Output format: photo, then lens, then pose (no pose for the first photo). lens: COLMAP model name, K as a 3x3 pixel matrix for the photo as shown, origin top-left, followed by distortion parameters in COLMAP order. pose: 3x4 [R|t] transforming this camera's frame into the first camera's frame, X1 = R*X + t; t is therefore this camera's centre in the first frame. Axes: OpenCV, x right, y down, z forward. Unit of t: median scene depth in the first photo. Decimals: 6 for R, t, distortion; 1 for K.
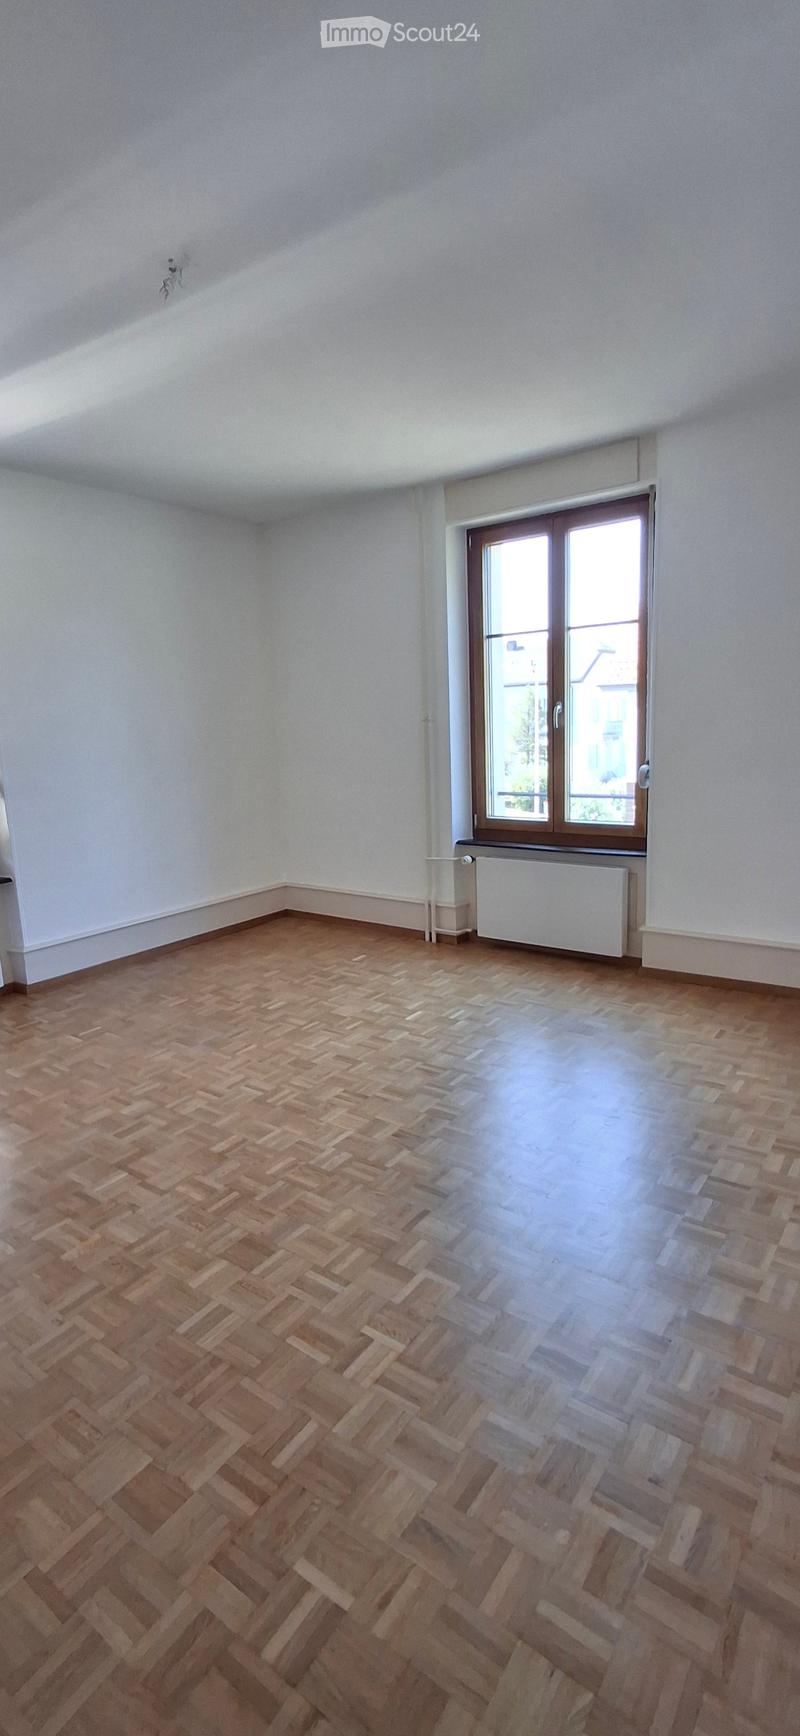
lens RADIAL K [[808.4, 0, 393.4], [0, 808.4, 870.8], [0, 0, 1]] dist [0.004474, 0.003912]
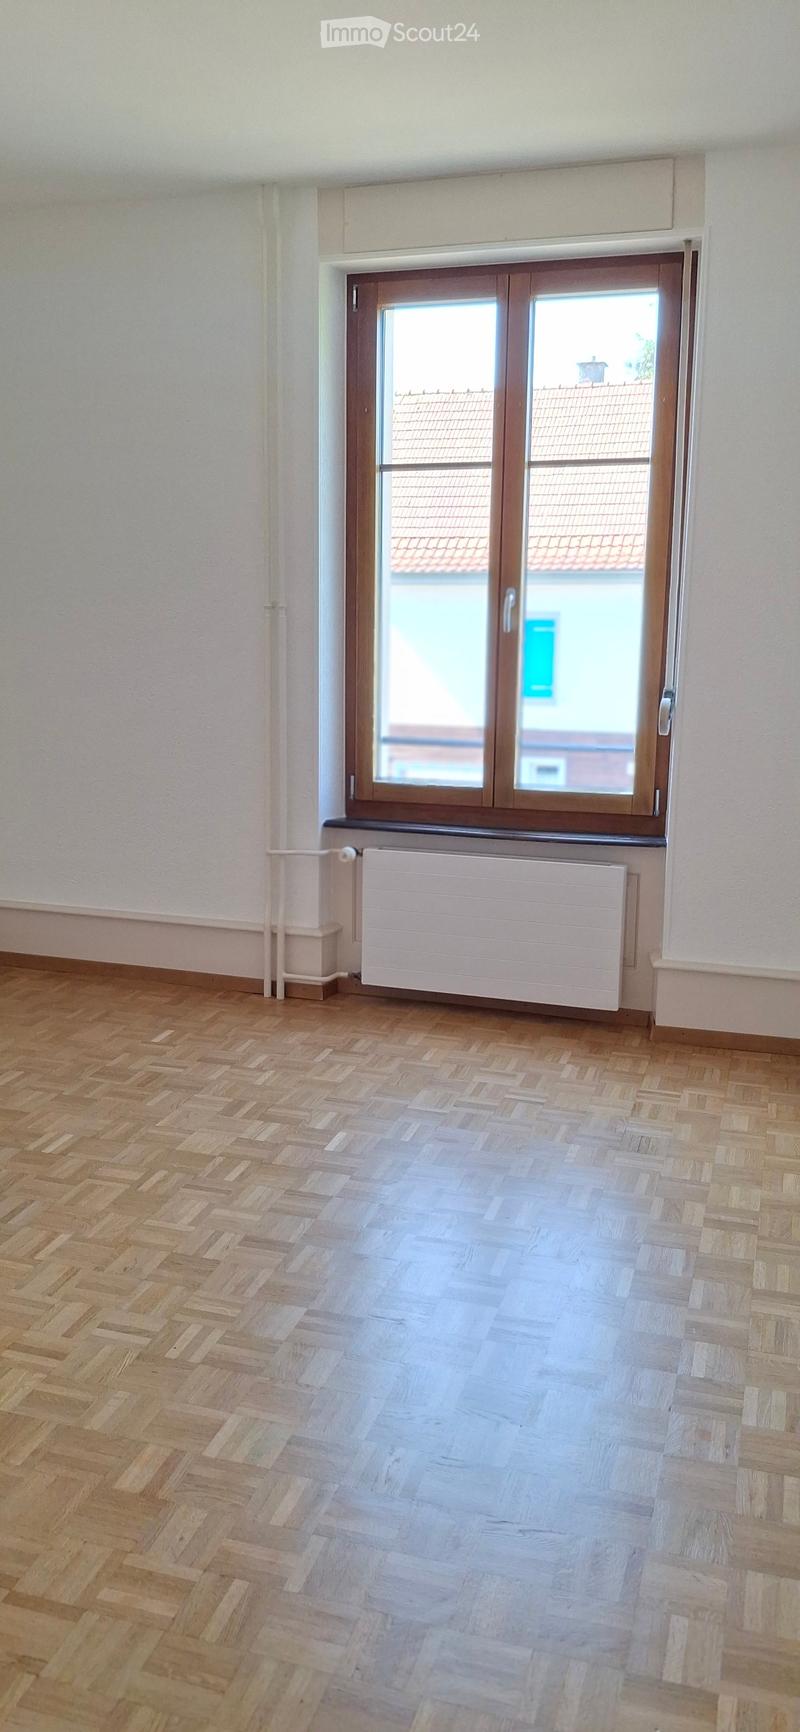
lens RADIAL K [[1276.6, 0, 388.9], [0, 1276.6, 858.3], [0, 0, 1]] dist [0.039735, -0.050378]
pose [[0.941578, -0.016434, 0.336395, -0.221012], [0.014416, 0.999860, 0.008496, -0.020918], [-0.336487, -0.003150, 0.941683, 0.158216]]
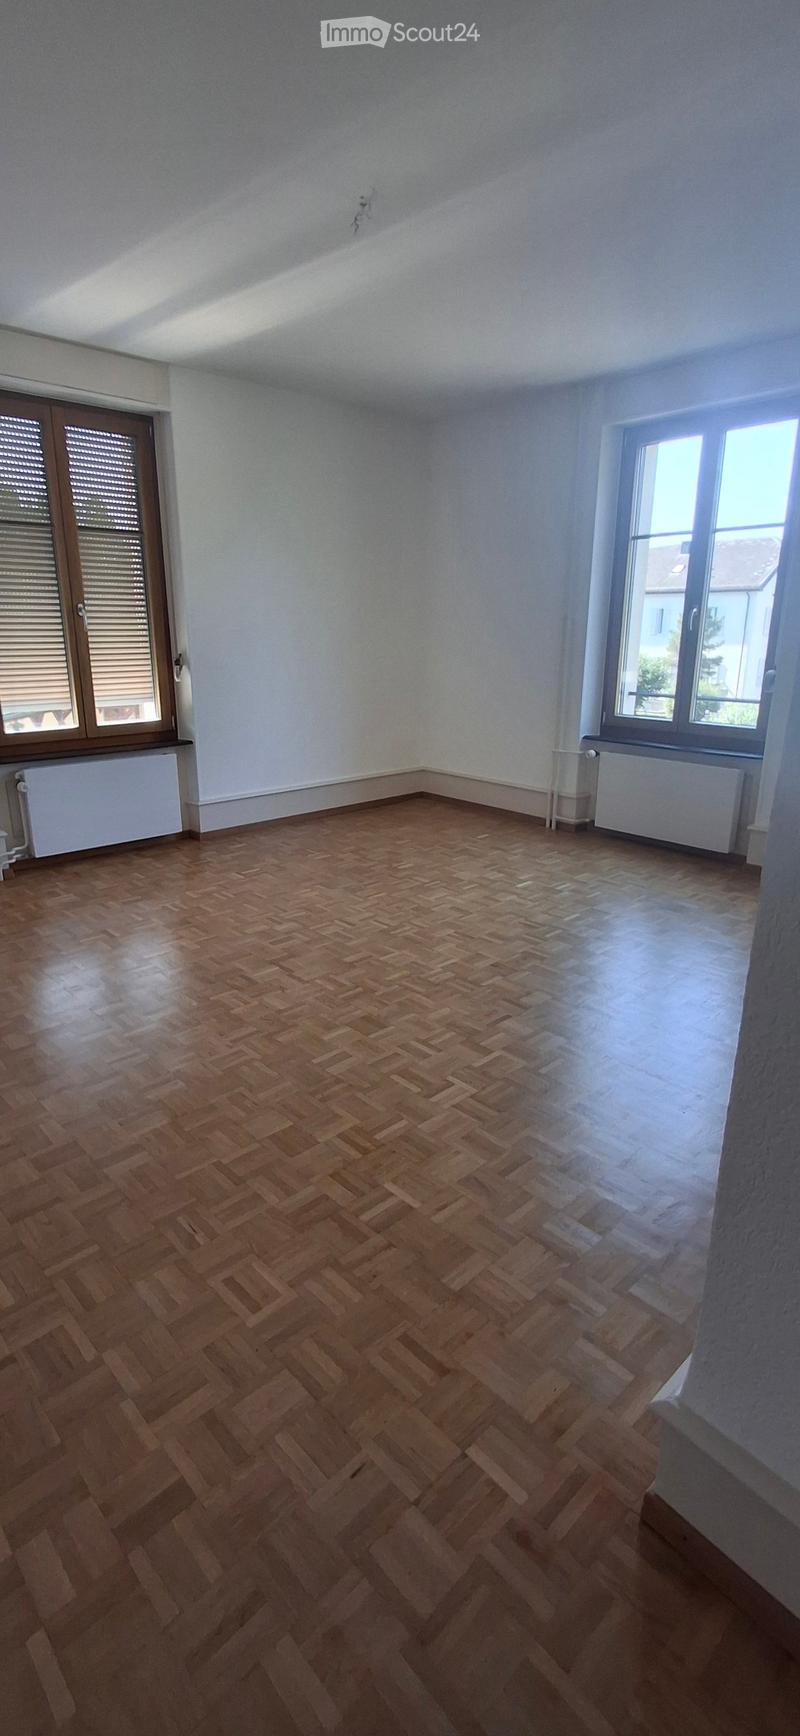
lens RADIAL K [[808.4, 0, 395.2], [0, 808.4, 873.1], [0, 0, 1]] dist [0.004474, 0.003912]
pose [[0.982297, 0.093683, -0.162223, 0.029035], [-0.074163, 0.989697, 0.122473, 0.036678], [0.172025, -0.108274, 0.979124, -0.131054]]
